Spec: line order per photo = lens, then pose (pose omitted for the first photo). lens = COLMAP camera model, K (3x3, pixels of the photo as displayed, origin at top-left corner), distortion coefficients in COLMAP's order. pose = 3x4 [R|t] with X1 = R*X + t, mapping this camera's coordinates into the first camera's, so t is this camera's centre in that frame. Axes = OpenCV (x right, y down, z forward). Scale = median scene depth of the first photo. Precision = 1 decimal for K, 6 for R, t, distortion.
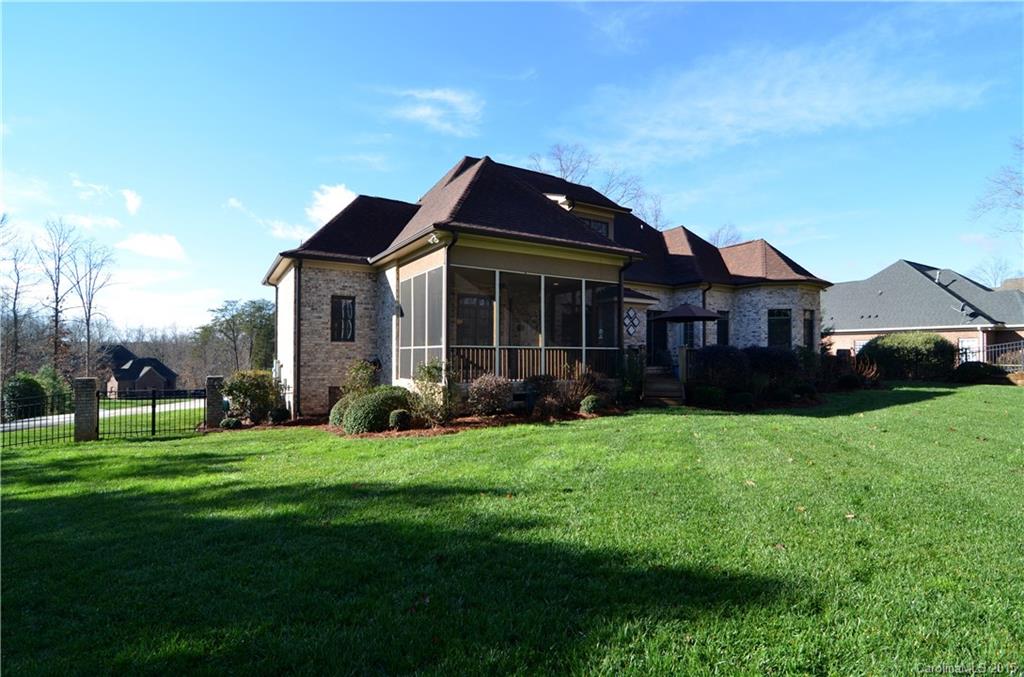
lens RADIAL K [[483.6, 0, 512.0], [0, 483.6, 338.5], [0, 0, 1]] dist [-0.018199, -0.000234]
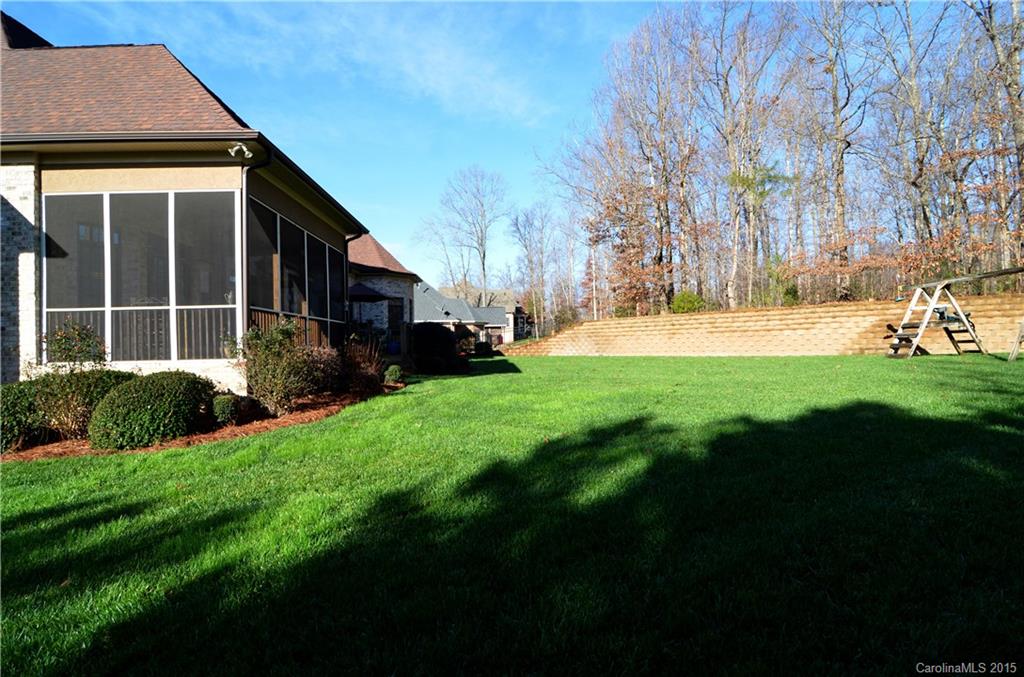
lens RADIAL K [[483.6, 0, 512.0], [0, 483.6, 338.5], [0, 0, 1]] dist [-0.018199, -0.000234]
pose [[0.492873, 0.002327, 0.870098, -0.456639], [-0.009217, 0.999954, 0.002547, 0.047187], [-0.870052, -0.009275, 0.492872, 0.245919]]
